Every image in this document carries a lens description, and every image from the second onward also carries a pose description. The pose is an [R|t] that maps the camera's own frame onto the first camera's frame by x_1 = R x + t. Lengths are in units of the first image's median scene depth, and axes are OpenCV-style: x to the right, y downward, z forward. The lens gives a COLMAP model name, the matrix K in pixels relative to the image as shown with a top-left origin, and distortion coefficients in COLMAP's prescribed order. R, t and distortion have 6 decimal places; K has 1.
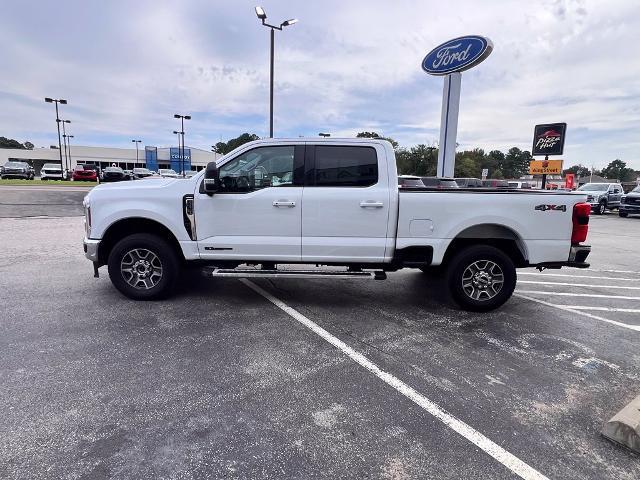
lens RADIAL K [[364.7, 0, 319.7], [0, 364.7, 239.2], [0, 0, 1]] dist [-0.002910, 0.001657]
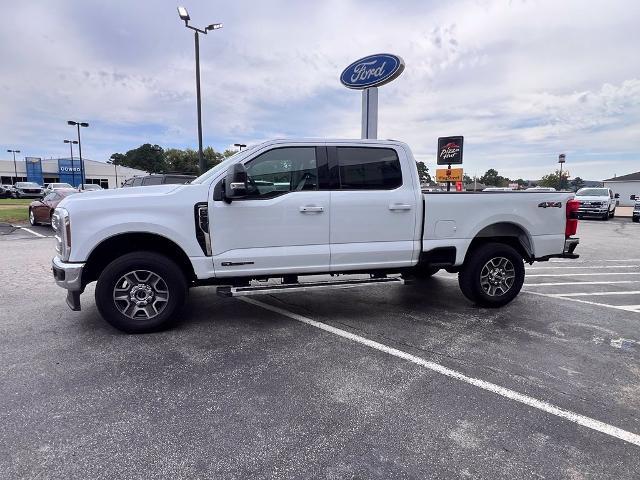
lens RADIAL K [[364.7, 0, 319.7], [0, 364.7, 239.2], [0, 0, 1]] dist [-0.002910, 0.001657]
pose [[0.970188, -0.053013, 0.236485, -0.289496], [0.060034, 0.997941, -0.022580, -0.000824], [-0.234801, 0.036104, 0.971373, 0.106760]]
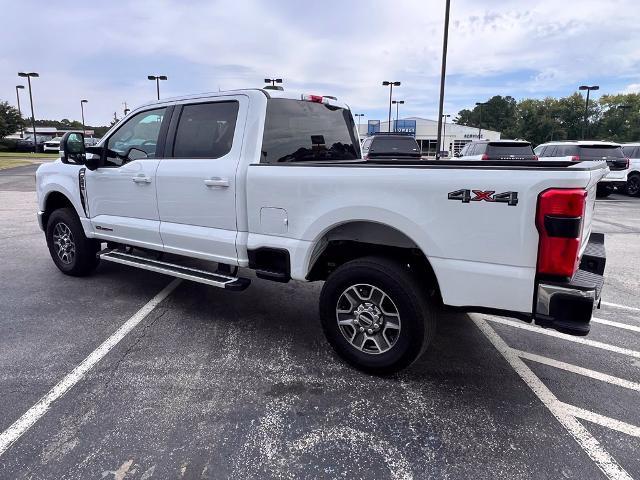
lens RADIAL K [[434.8, 0, 320.1], [0, 434.8, 239.6], [0, 0, 1]] dist [-0.003113, 0.001472]
pose [[0.831755, 0.090432, -0.547728, 0.759771], [-0.074786, 0.995902, 0.050860, -0.041537], [0.550083, -0.001341, 0.835109, 0.392632]]
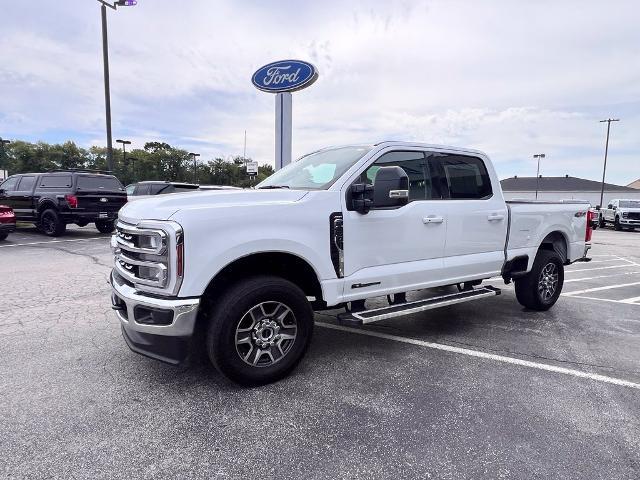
lens RADIAL K [[364.7, 0, 319.7], [0, 364.7, 239.2], [0, 0, 1]] dist [-0.002910, 0.001657]
pose [[0.847252, -0.067977, 0.526823, -0.736743], [0.087247, 0.996117, -0.011784, -0.064947], [-0.523977, 0.055948, 0.849893, 0.416575]]
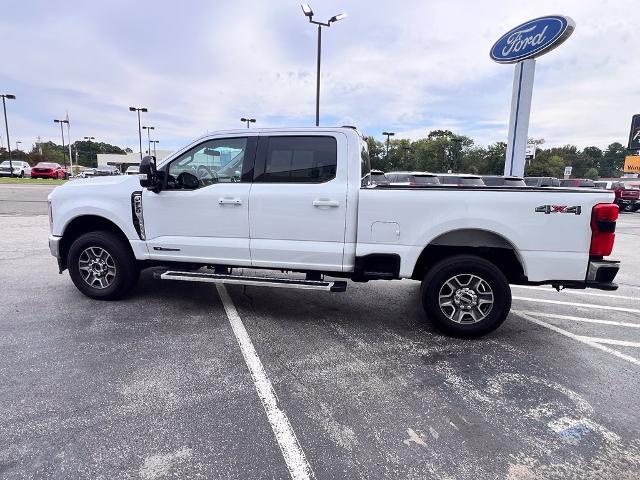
lens RADIAL K [[364.7, 0, 319.7], [0, 364.7, 239.2], [0, 0, 1]] dist [-0.002910, 0.001657]
pose [[0.981578, 0.026162, -0.189262, 0.283813], [-0.026560, 0.999647, 0.000428, -0.010858], [0.189207, 0.004606, 0.981927, 0.153666]]
